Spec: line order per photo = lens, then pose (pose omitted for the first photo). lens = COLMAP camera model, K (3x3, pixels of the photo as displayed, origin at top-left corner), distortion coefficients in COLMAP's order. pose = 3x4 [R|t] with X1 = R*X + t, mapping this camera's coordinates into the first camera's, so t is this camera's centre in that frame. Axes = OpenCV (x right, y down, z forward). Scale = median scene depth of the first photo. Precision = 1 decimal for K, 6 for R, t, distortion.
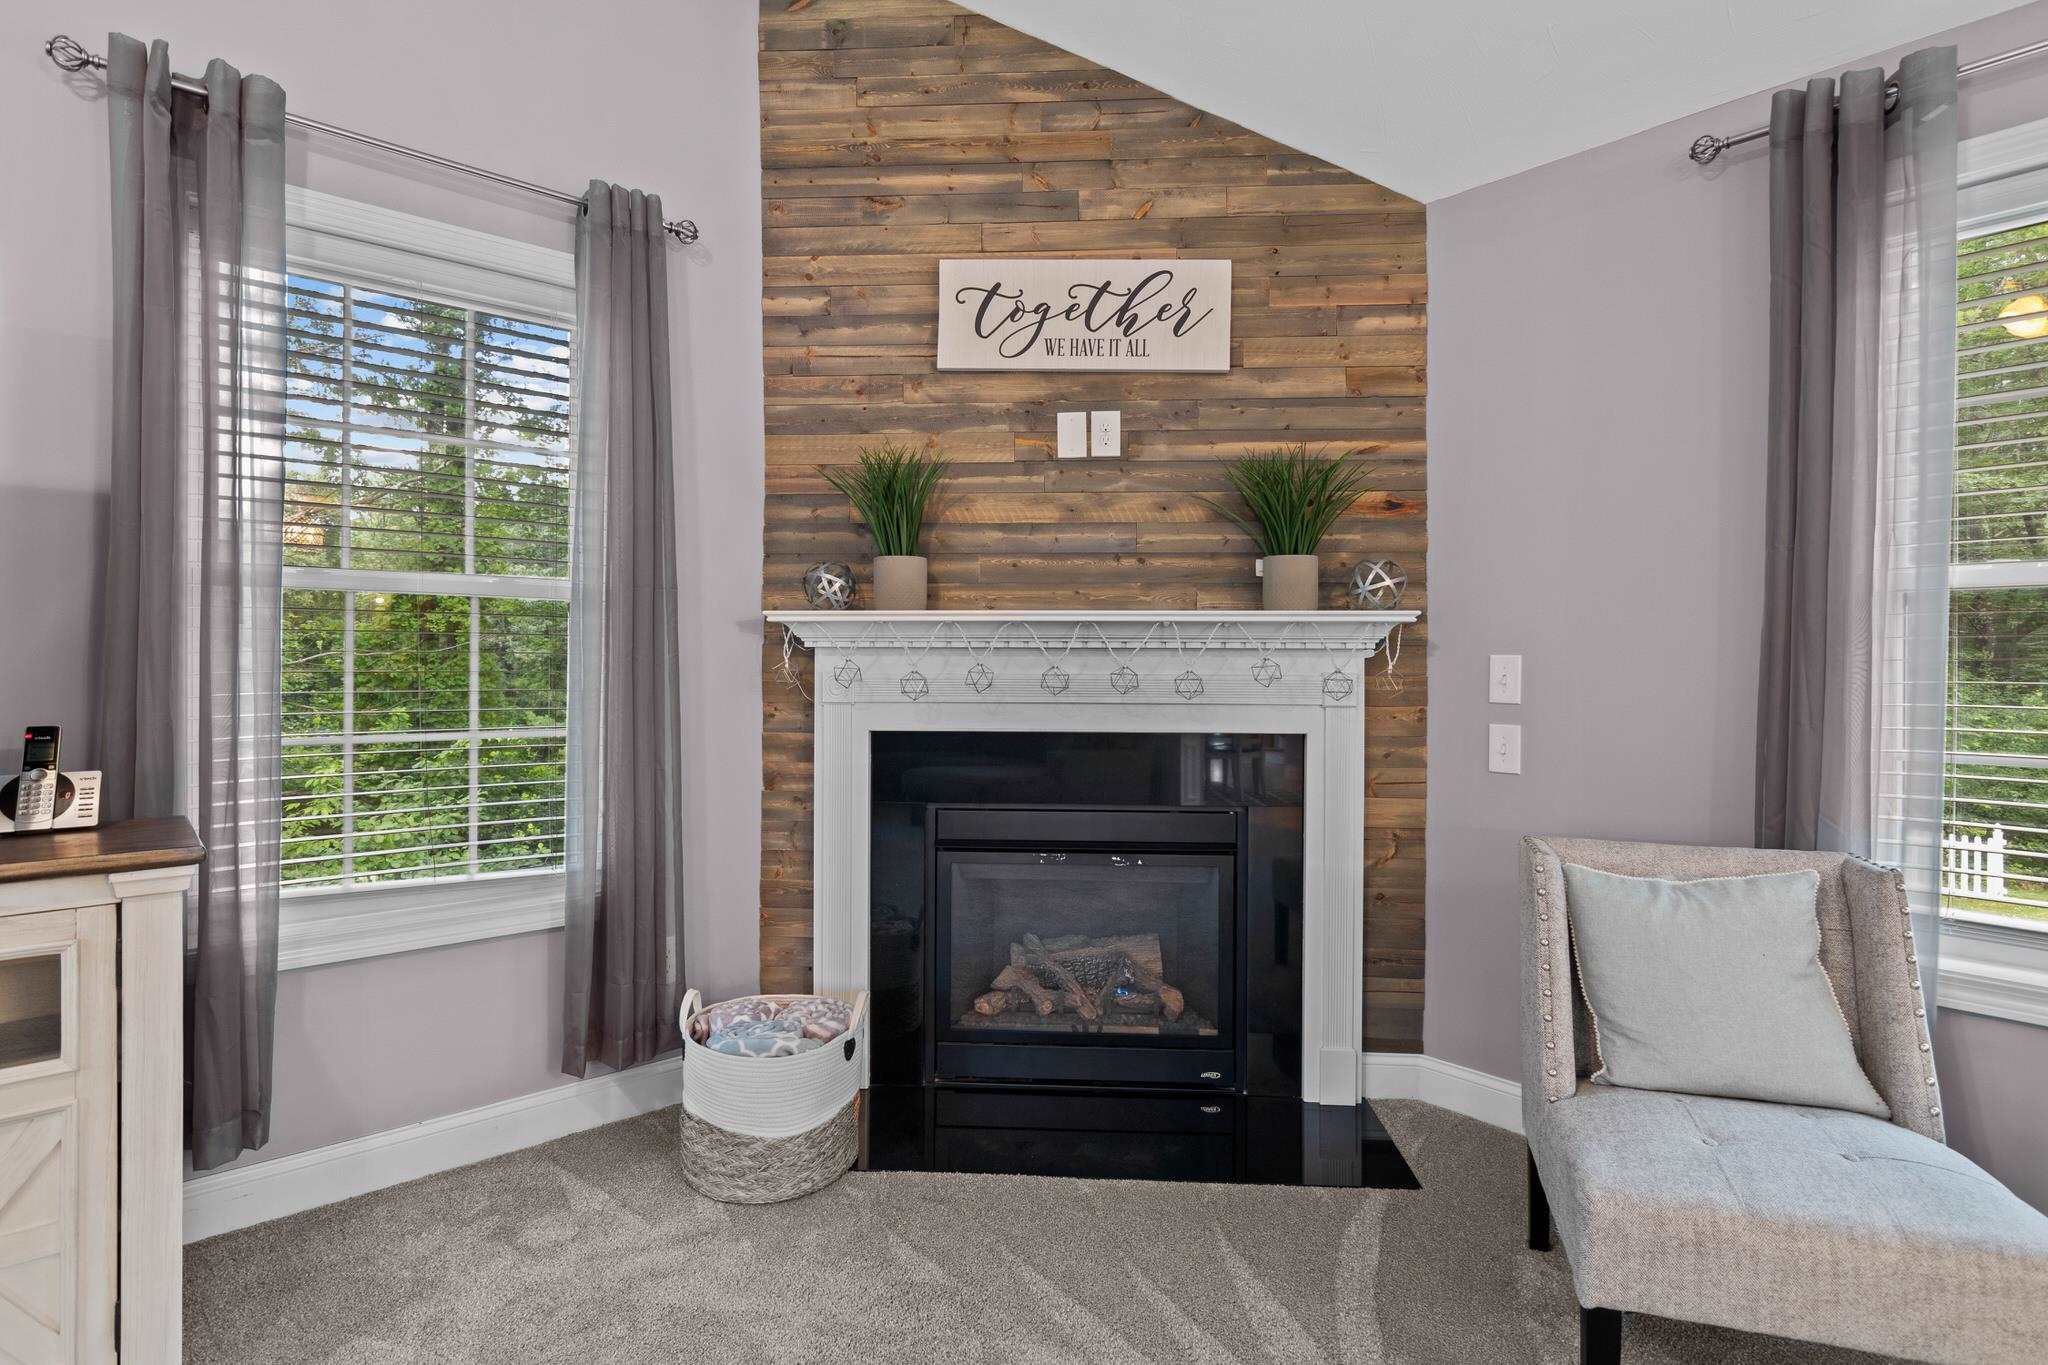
lens RADIAL K [[1029.1, 0, 1026.8], [0, 1029.1, 676.9], [0, 0, 1]] dist [0.004119, 0.000373]
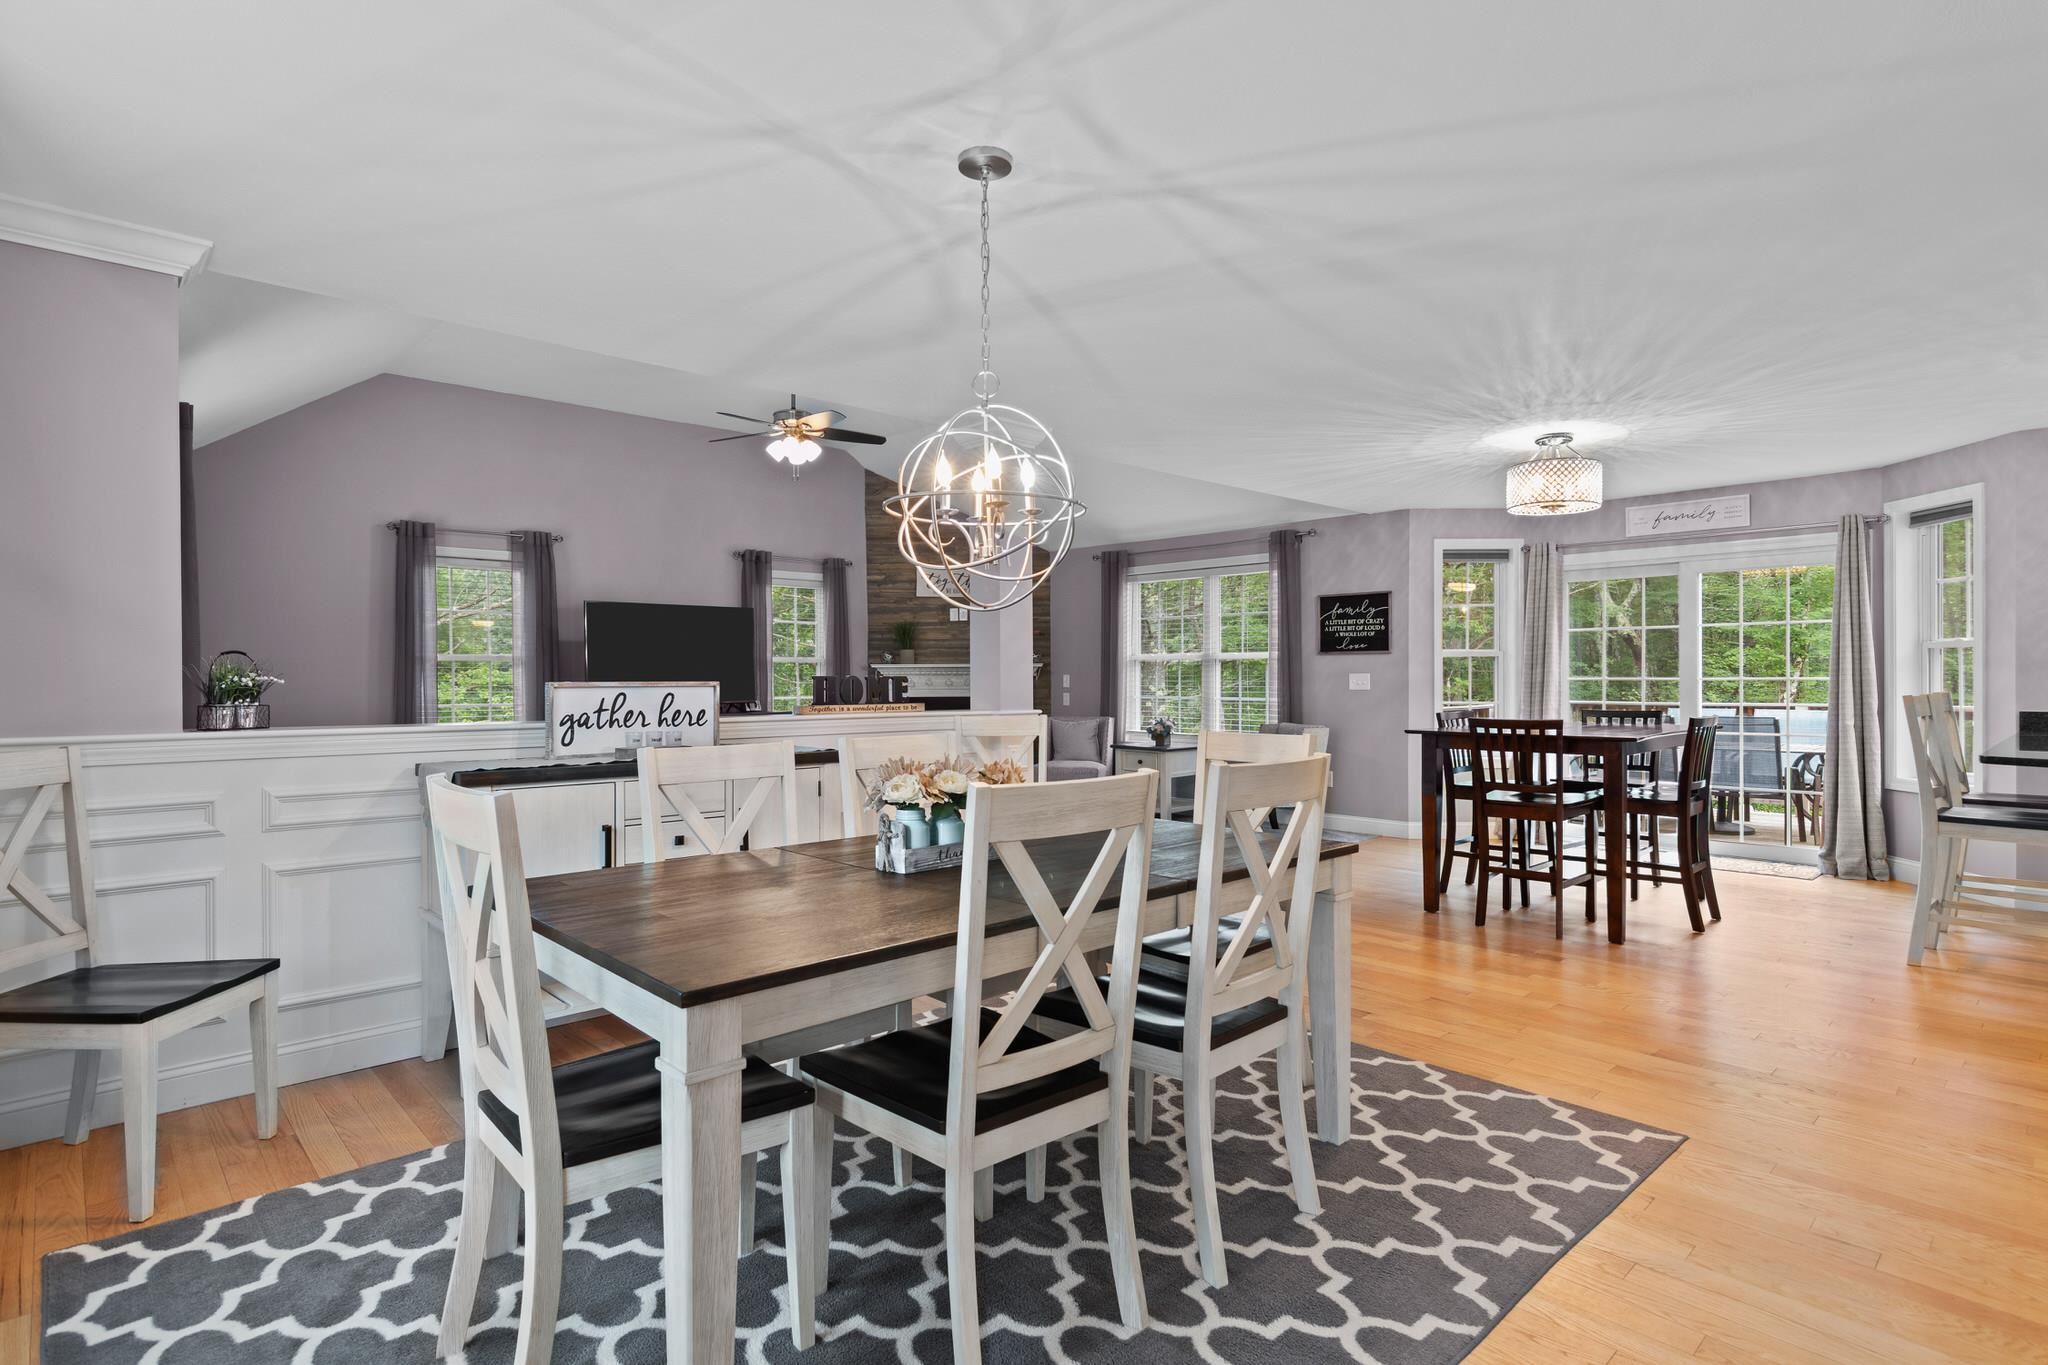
lens RADIAL K [[1029.1, 0, 1026.8], [0, 1029.1, 676.9], [0, 0, 1]] dist [0.004119, 0.000373]
pose [[0.999559, -0.009581, 0.028089, 0.199390], [0.009662, 0.999950, -0.002760, -0.004936], [-0.028062, 0.003030, 0.999602, -2.674845]]
